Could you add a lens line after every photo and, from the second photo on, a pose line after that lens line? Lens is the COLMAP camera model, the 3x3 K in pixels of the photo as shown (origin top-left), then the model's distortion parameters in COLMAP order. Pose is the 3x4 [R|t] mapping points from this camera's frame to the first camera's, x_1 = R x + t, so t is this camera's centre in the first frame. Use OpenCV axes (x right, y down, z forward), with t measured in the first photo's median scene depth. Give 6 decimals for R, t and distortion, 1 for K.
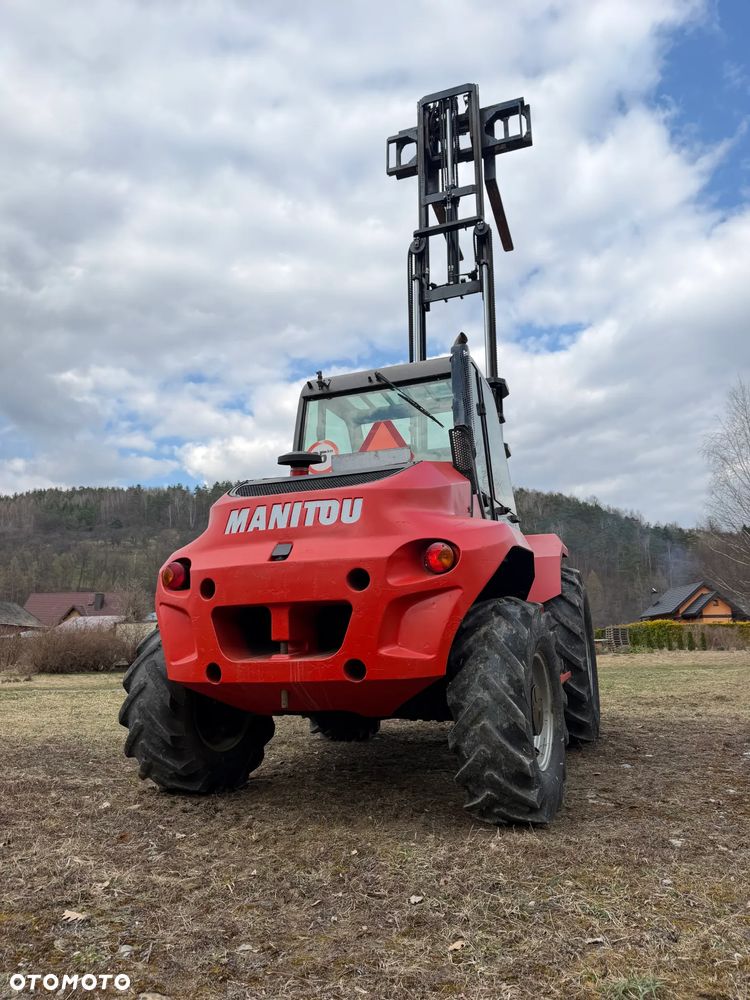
lens RADIAL K [[694.6, 0, 366.9], [0, 694.6, 504.4], [0, 0, 1]] dist [0.097338, -0.115487]
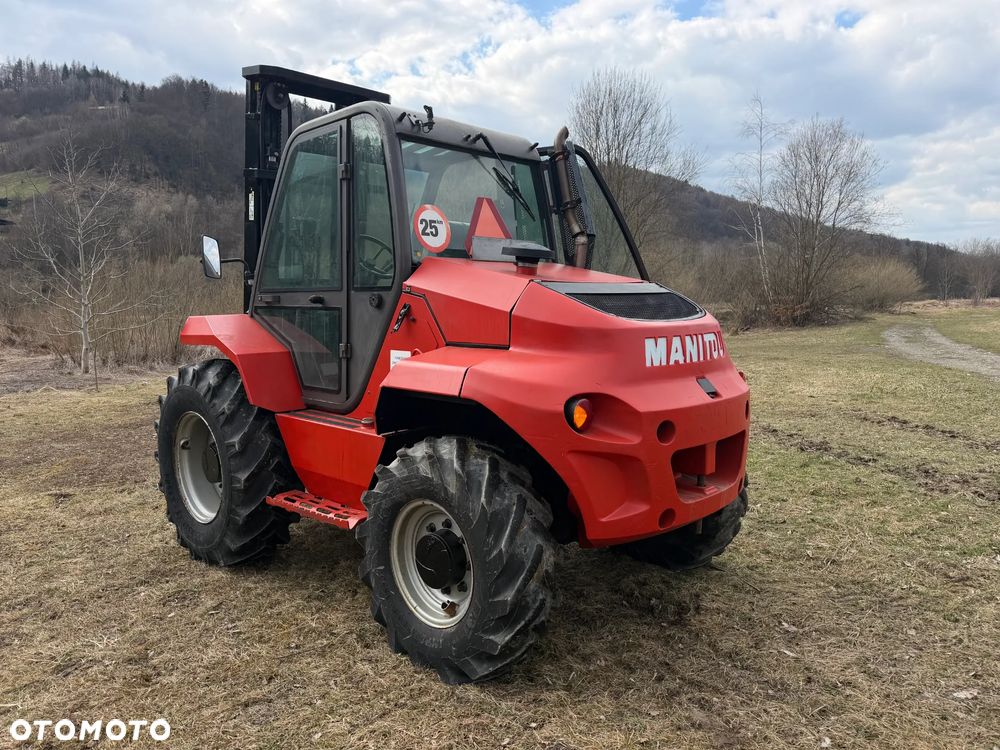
lens RADIAL K [[694.6, 0, 496.8], [0, 694.6, 381.2], [0, 0, 1]] dist [0.097338, -0.115487]
pose [[0.403619, -0.085567, 0.910917, -1.084388], [-0.154102, 0.975035, 0.159871, -0.050751], [-0.901856, -0.204902, 0.380357, 0.840390]]
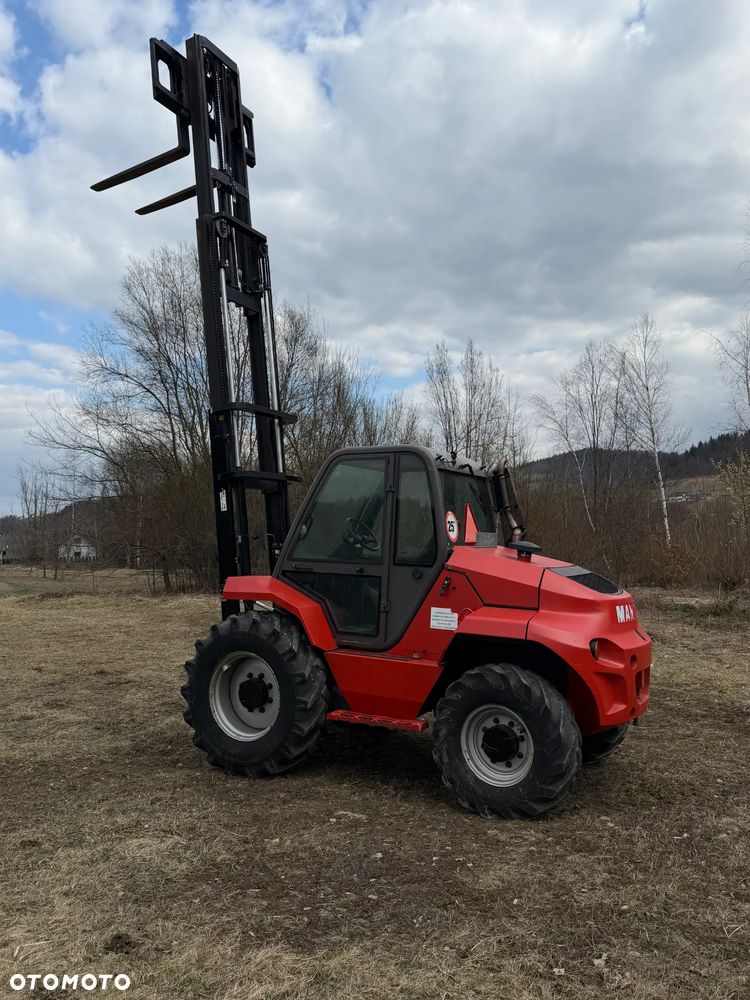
lens RADIAL K [[773.4, 0, 380.5], [0, 773.4, 499.0], [0, 0, 1]] dist [0.118625, -0.168239]
pose [[0.132032, 0.072613, 0.988582, -1.973344], [-0.197812, 0.979183, -0.045503, -0.040303], [-0.971307, -0.189546, 0.143648, 1.315300]]
